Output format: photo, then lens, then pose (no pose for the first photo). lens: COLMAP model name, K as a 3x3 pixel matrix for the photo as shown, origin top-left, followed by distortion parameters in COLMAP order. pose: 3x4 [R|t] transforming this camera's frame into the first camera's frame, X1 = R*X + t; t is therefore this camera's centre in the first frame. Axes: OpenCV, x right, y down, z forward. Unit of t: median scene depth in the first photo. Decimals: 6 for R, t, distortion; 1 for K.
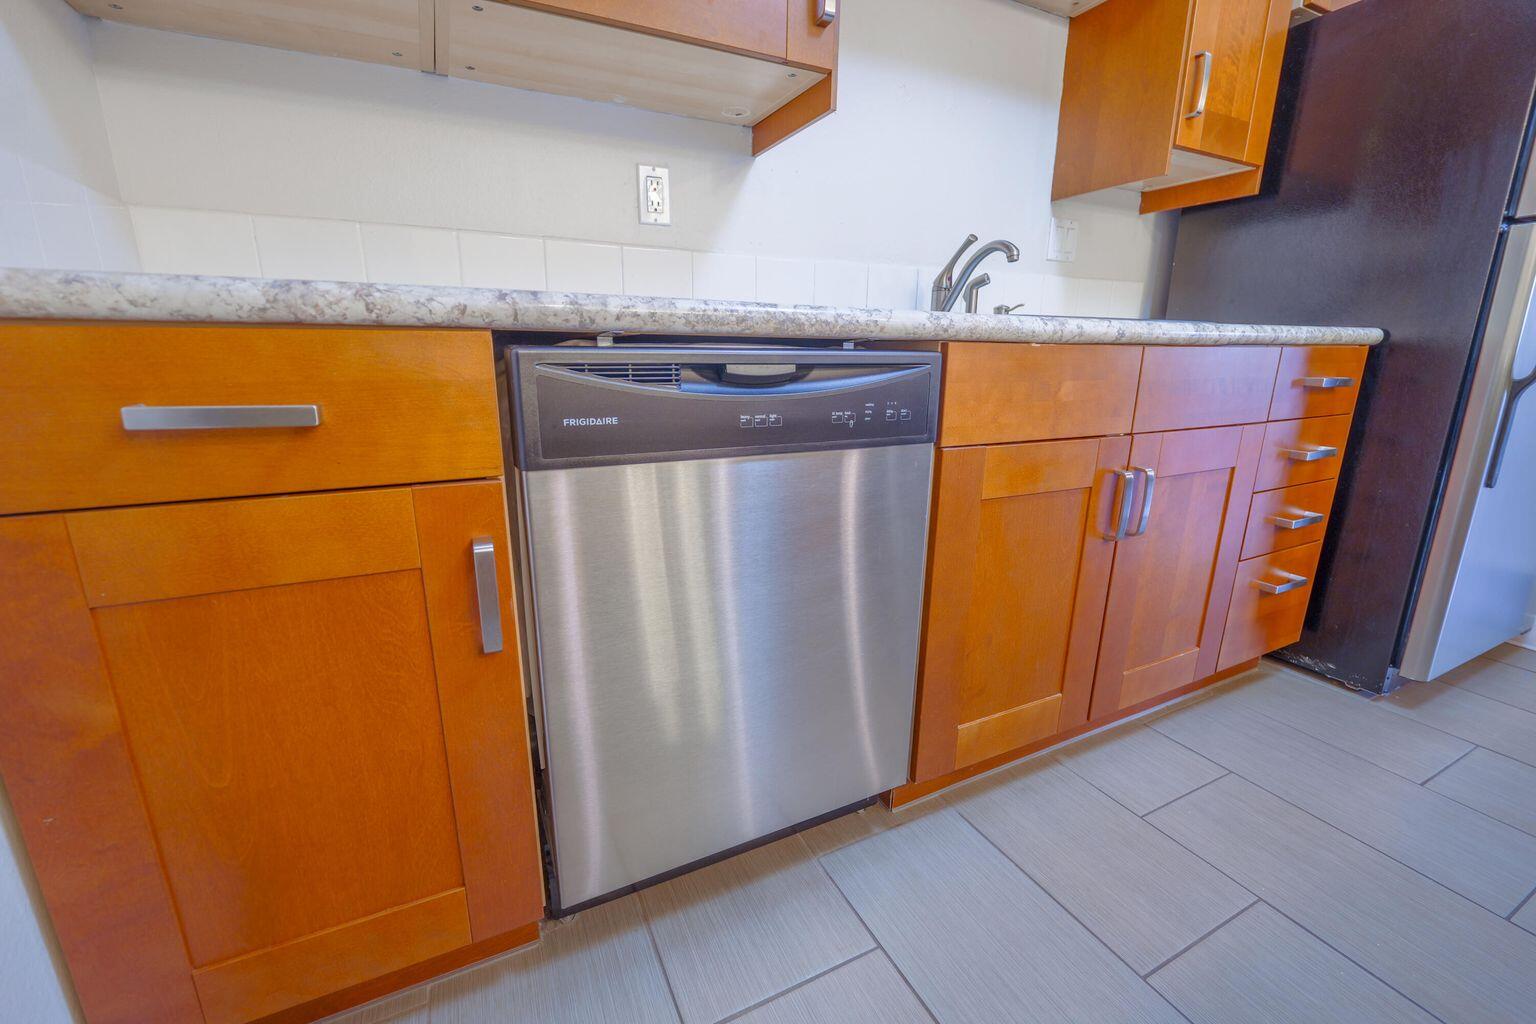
lens RADIAL K [[638.6, 0, 762.9], [0, 638.6, 513.8], [0, 0, 1]] dist [-0.000820, 0.000083]
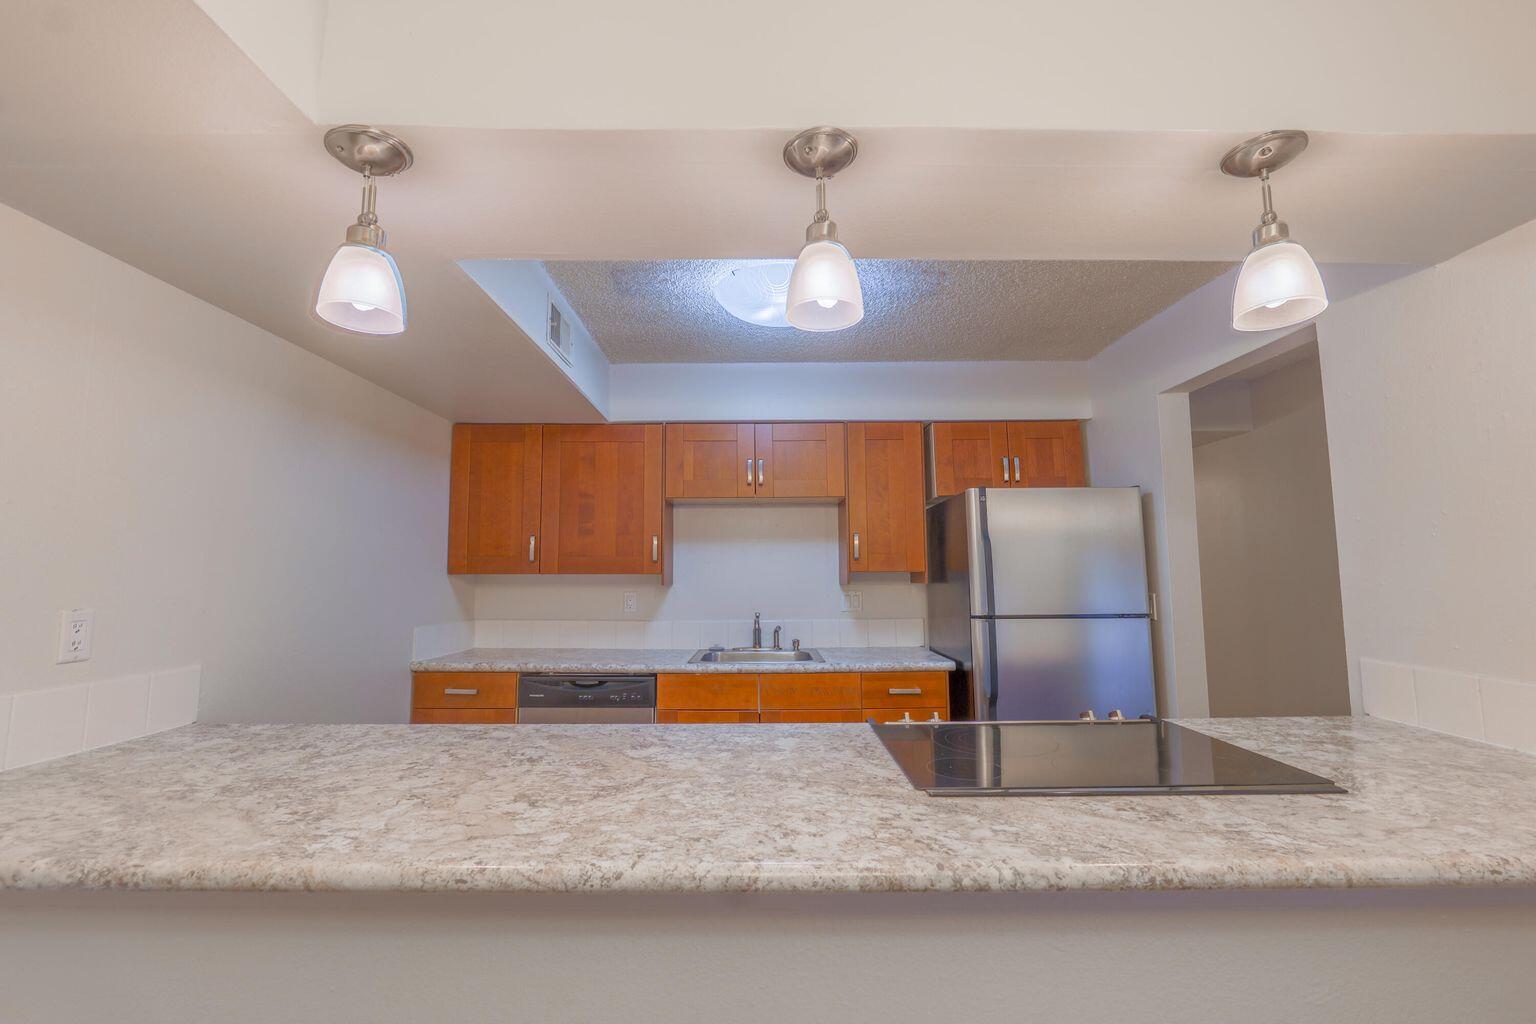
lens RADIAL K [[638.6, 0, 762.9], [0, 638.6, 513.8], [0, 0, 1]] dist [-0.000820, 0.000083]
pose [[0.899008, -0.052527, -0.434771, 2.079131], [-0.100825, 0.941285, -0.322206, -0.060767], [0.426168, 0.333501, 0.840927, -1.558427]]
